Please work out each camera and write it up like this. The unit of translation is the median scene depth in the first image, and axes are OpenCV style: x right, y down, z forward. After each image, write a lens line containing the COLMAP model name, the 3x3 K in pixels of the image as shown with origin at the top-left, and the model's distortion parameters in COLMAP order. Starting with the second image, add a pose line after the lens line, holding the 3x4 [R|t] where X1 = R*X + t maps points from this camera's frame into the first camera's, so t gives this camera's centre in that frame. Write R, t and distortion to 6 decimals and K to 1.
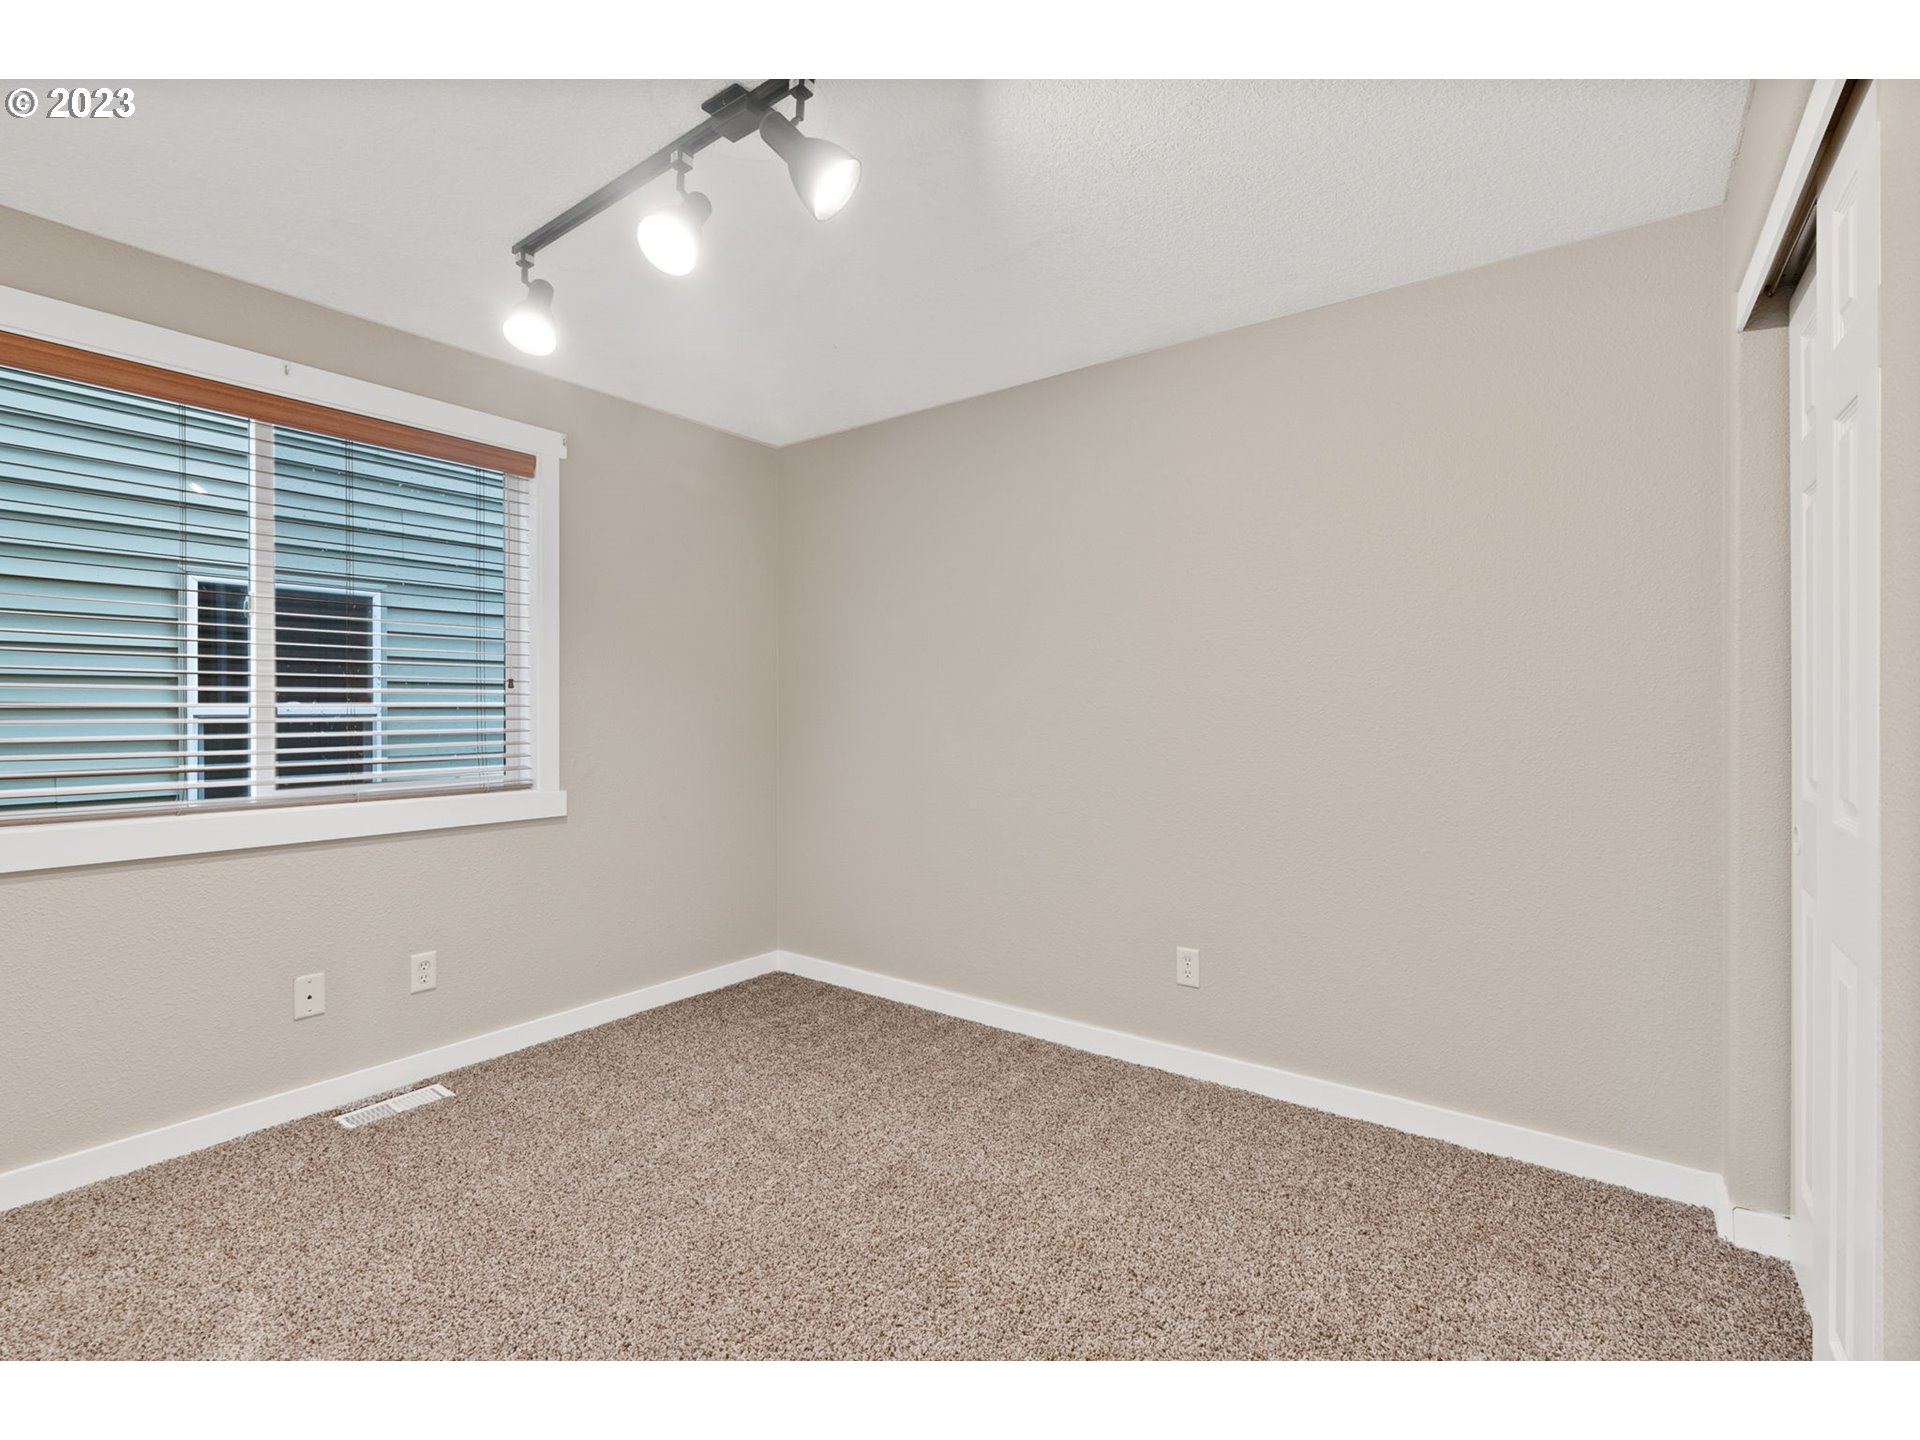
lens RADIAL K [[892.8, 0, 965.6], [0, 892.8, 717.3], [0, 0, 1]] dist [-0.009400, 0.003588]
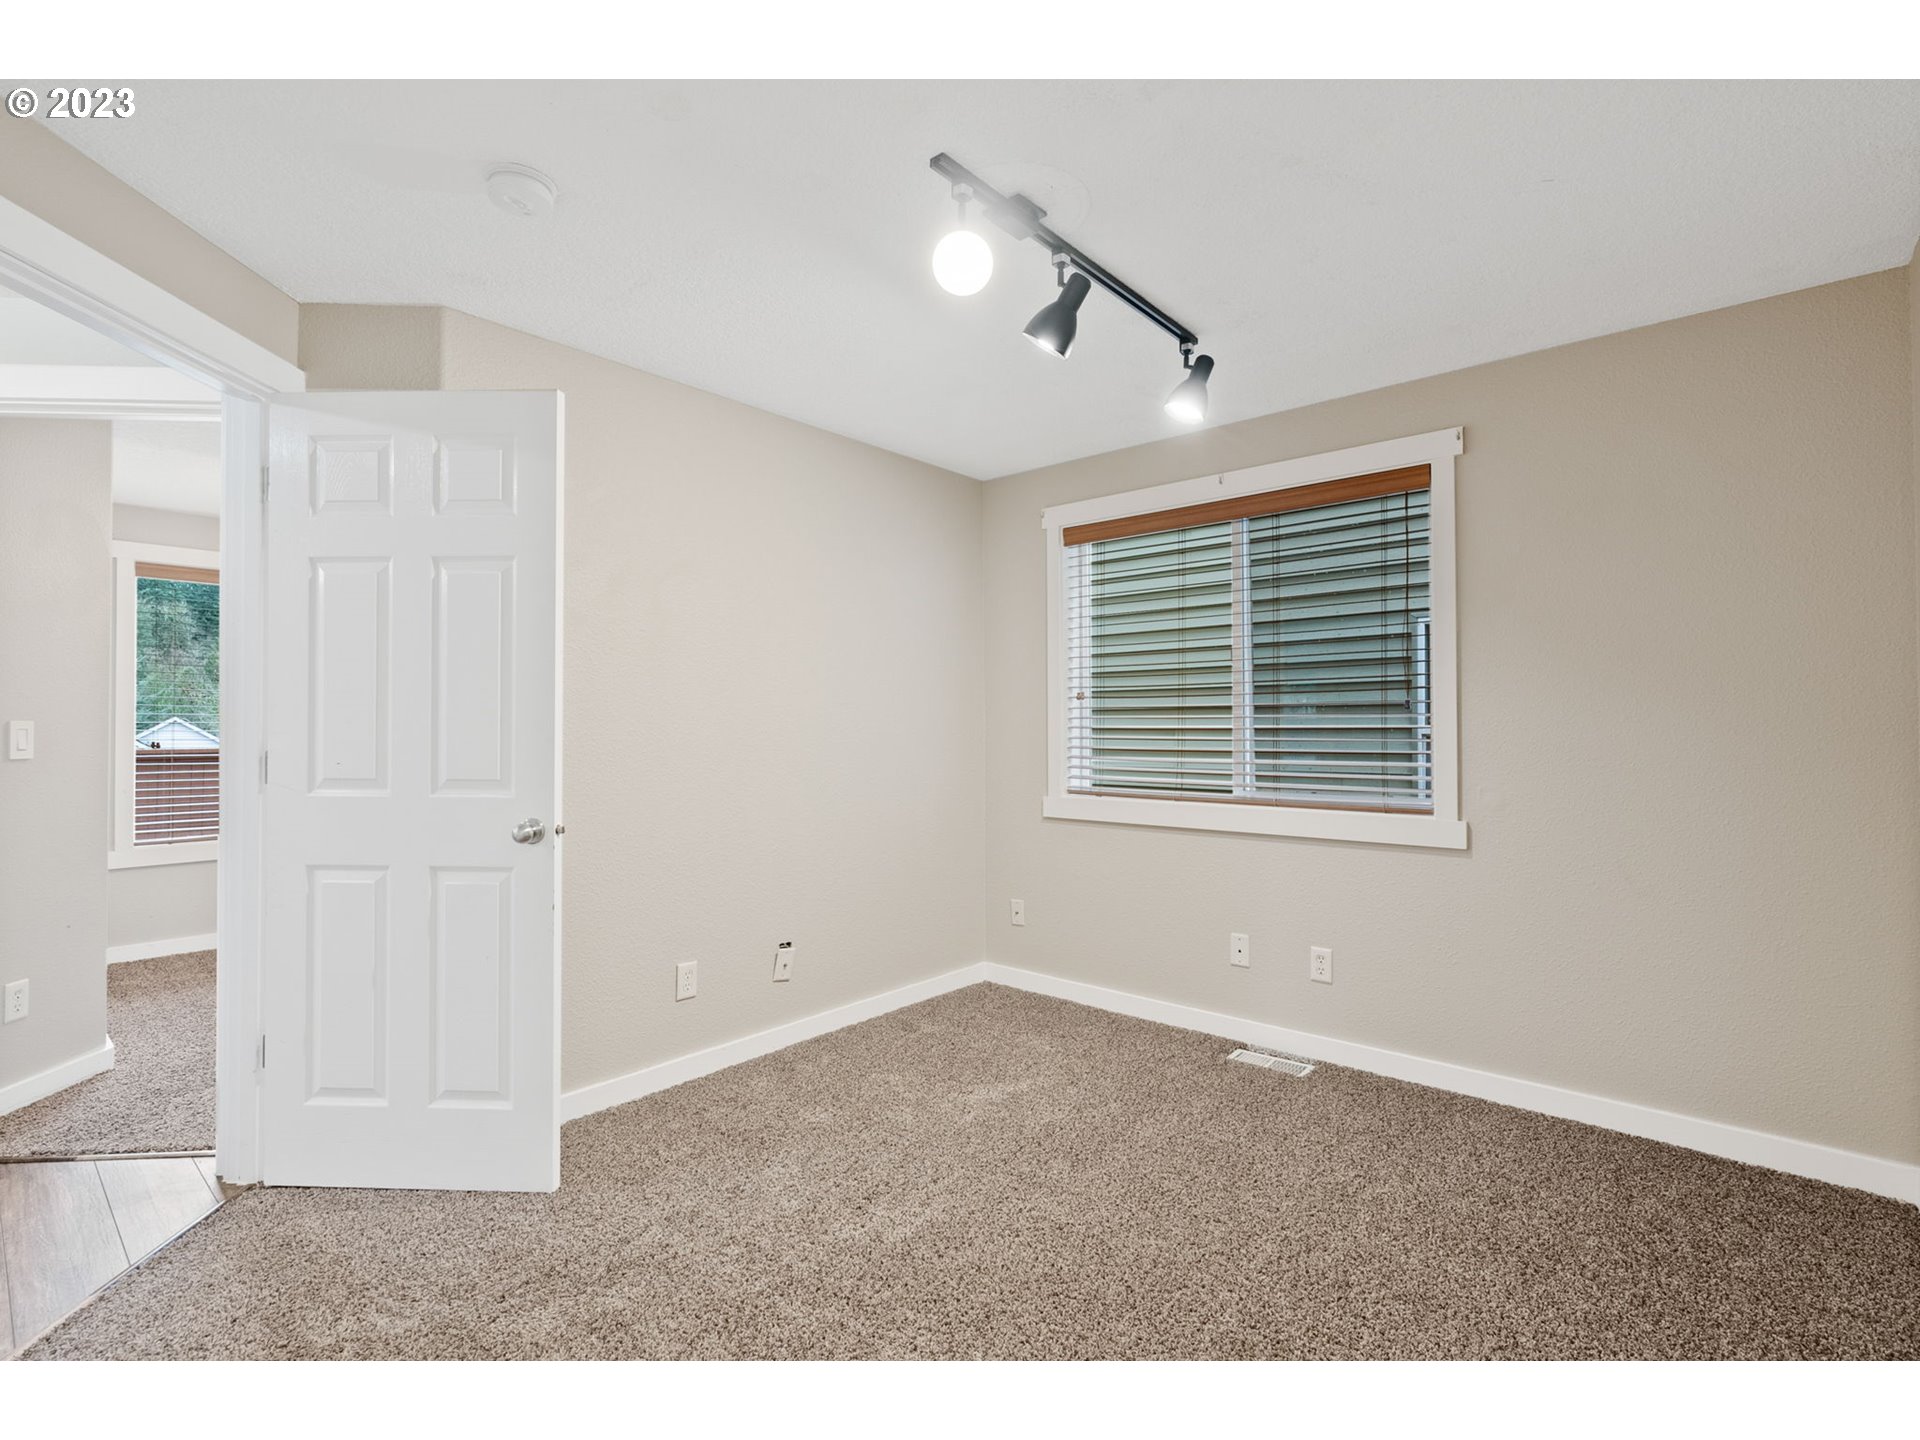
lens RADIAL K [[892.8, 0, 965.5], [0, 892.8, 720.2], [0, 0, 1]] dist [-0.009400, 0.003588]
pose [[-0.093016, -0.009133, -0.995623, 0.538851], [-0.006720, 0.999941, -0.008545, -0.009261], [0.995642, 0.005895, -0.093071, 0.637384]]
